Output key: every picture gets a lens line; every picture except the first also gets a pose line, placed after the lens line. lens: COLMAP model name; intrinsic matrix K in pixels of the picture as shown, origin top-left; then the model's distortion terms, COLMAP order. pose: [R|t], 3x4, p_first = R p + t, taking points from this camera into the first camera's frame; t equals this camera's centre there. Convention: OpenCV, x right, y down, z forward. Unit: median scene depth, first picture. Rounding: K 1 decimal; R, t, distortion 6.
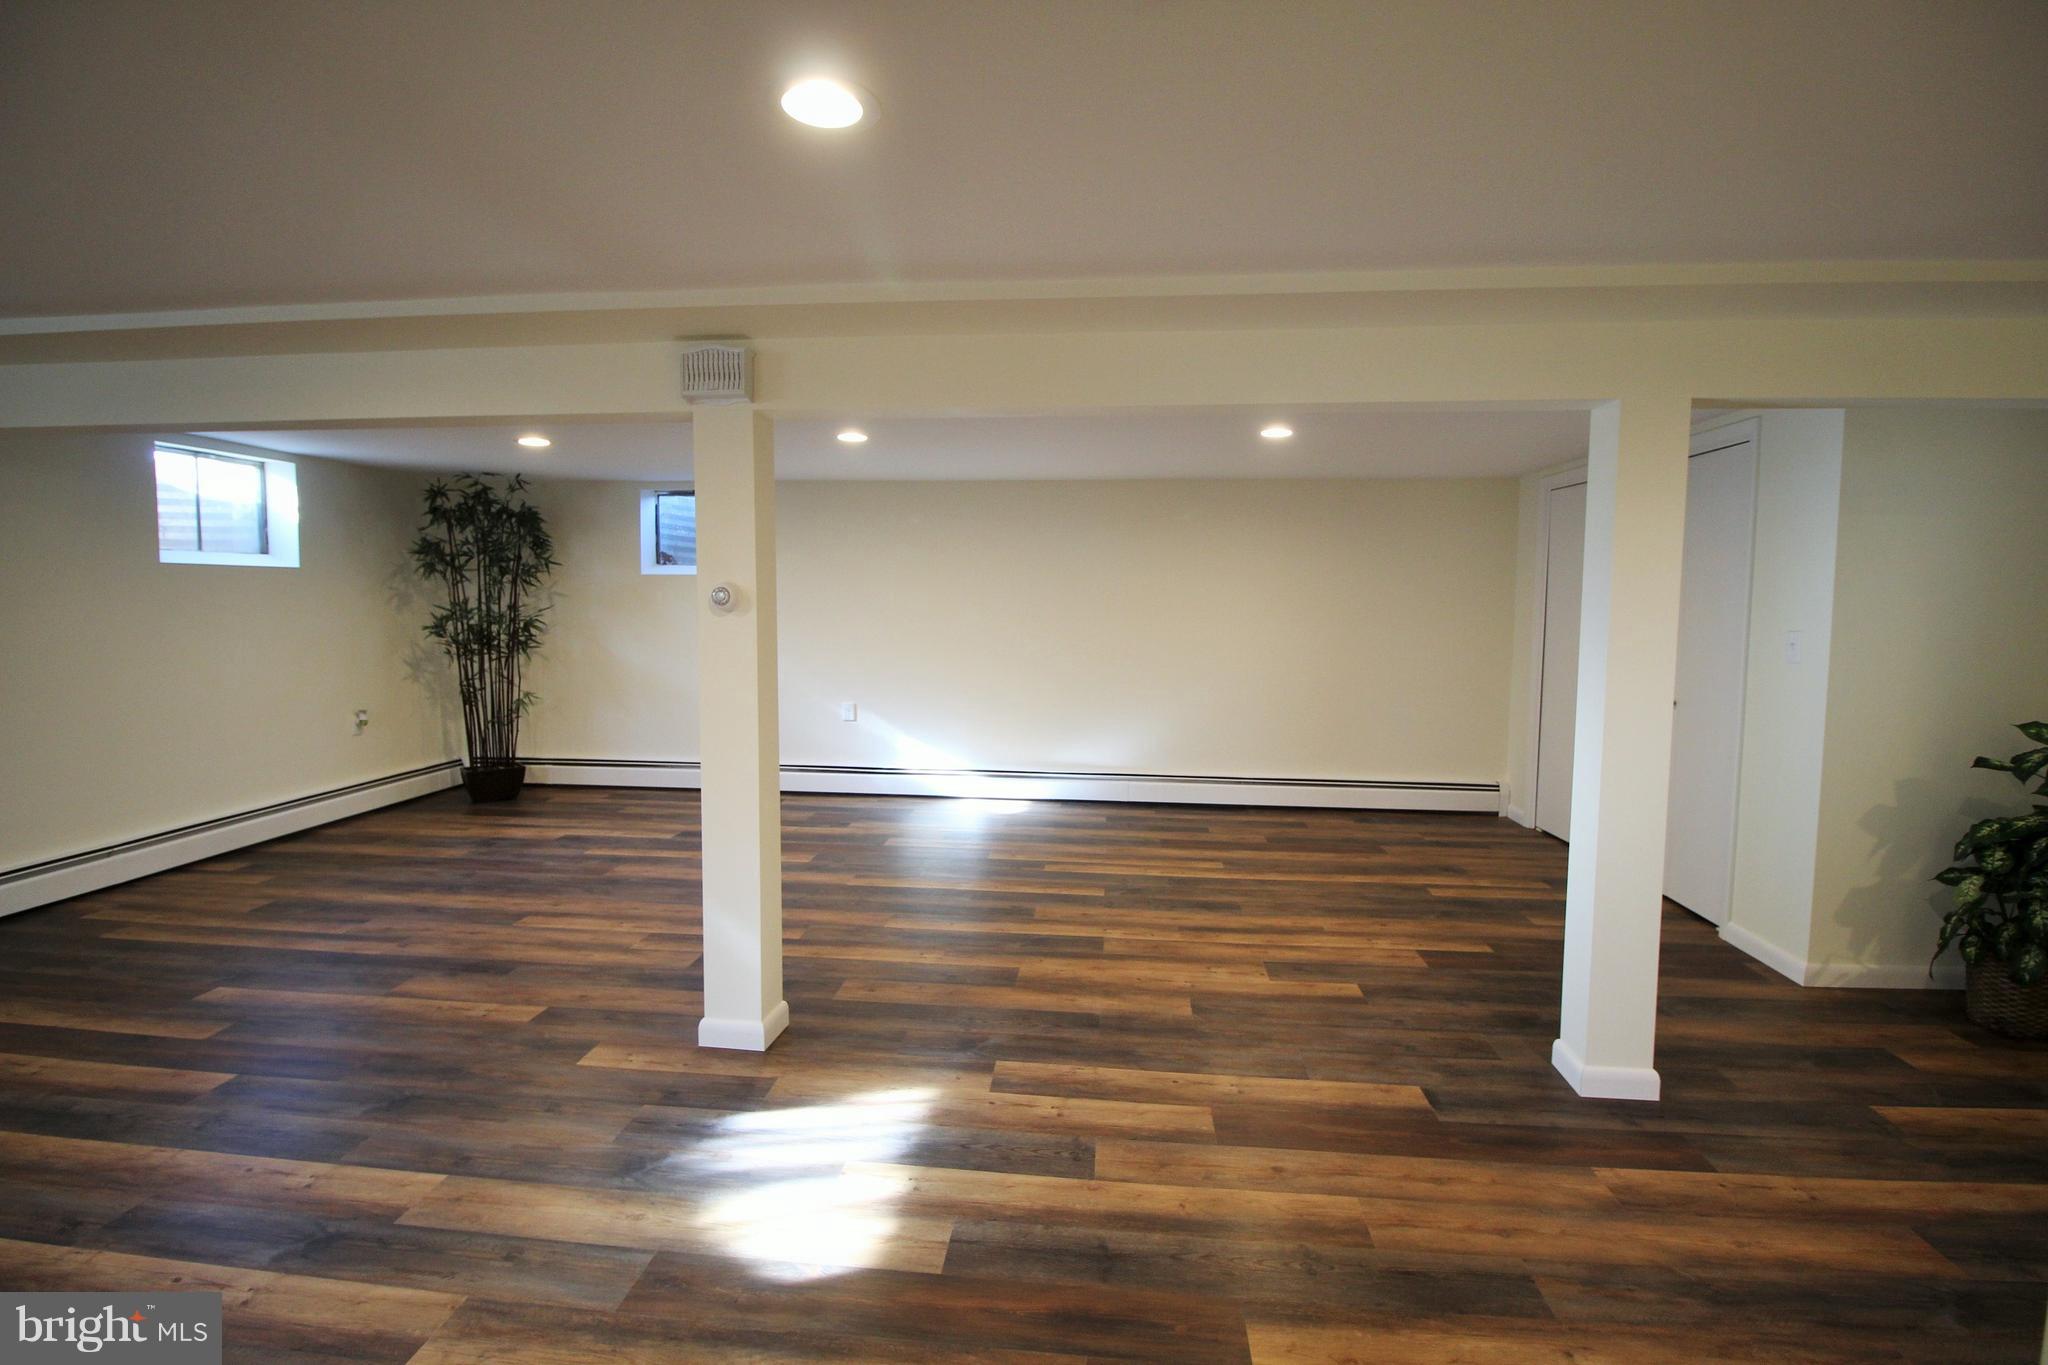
lens RADIAL K [[952.5, 0, 1027.5], [0, 952.5, 670.4], [0, 0, 1]] dist [0.000630, -0.013826]
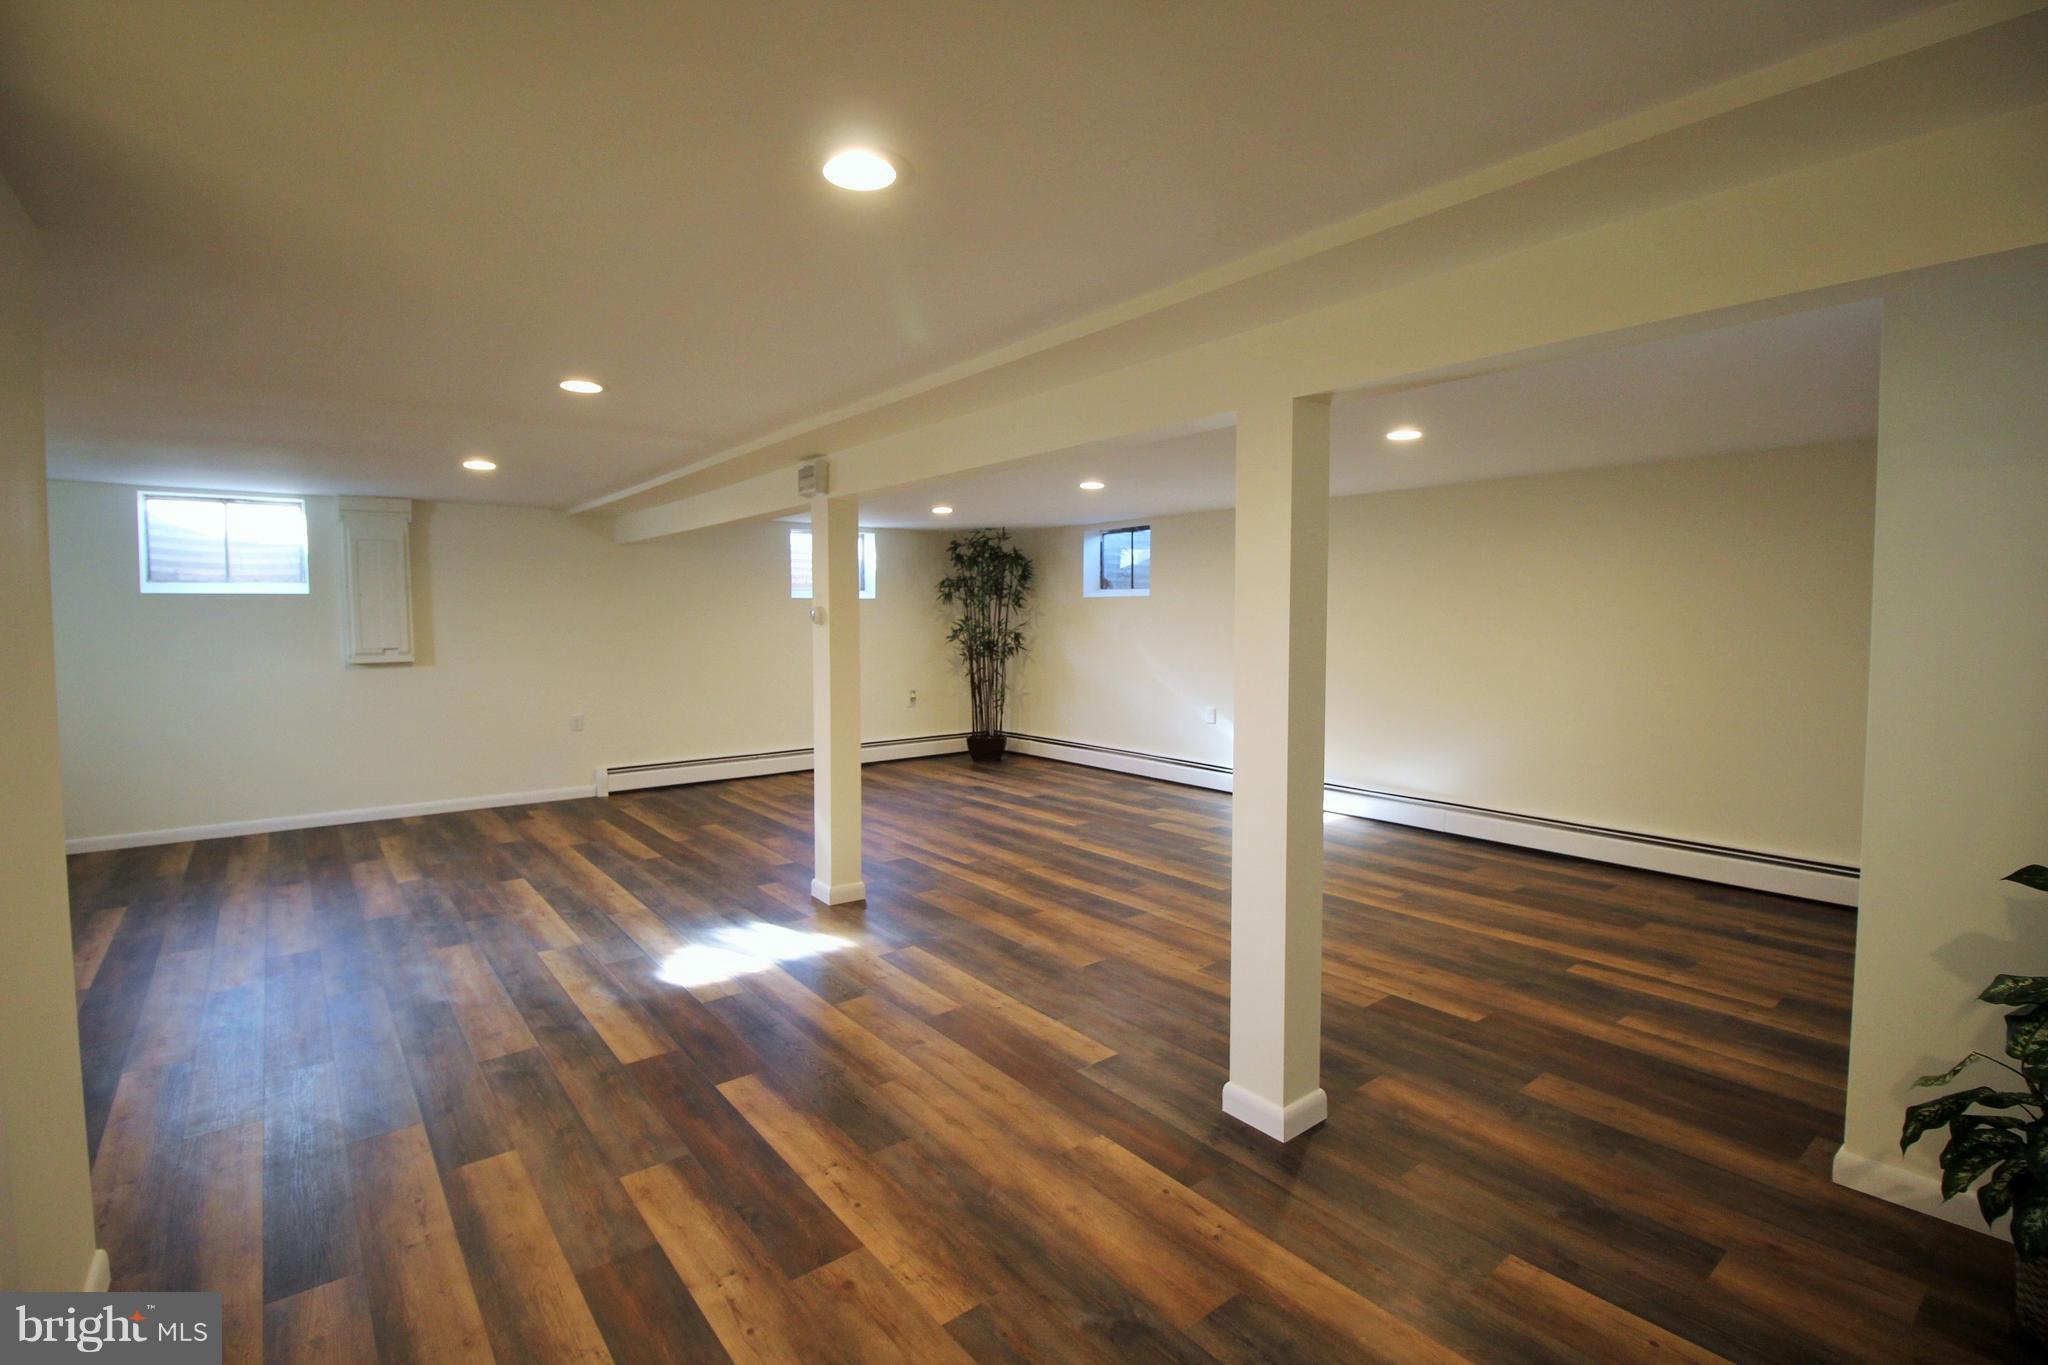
lens RADIAL K [[952.5, 0, 1027.5], [0, 952.5, 670.4], [0, 0, 1]] dist [0.000630, -0.013826]
pose [[0.694761, 0.034257, -0.718425, 0.667035], [-0.047080, 0.998889, 0.002102, -0.003001], [0.717698, 0.032363, 0.695602, 0.082965]]
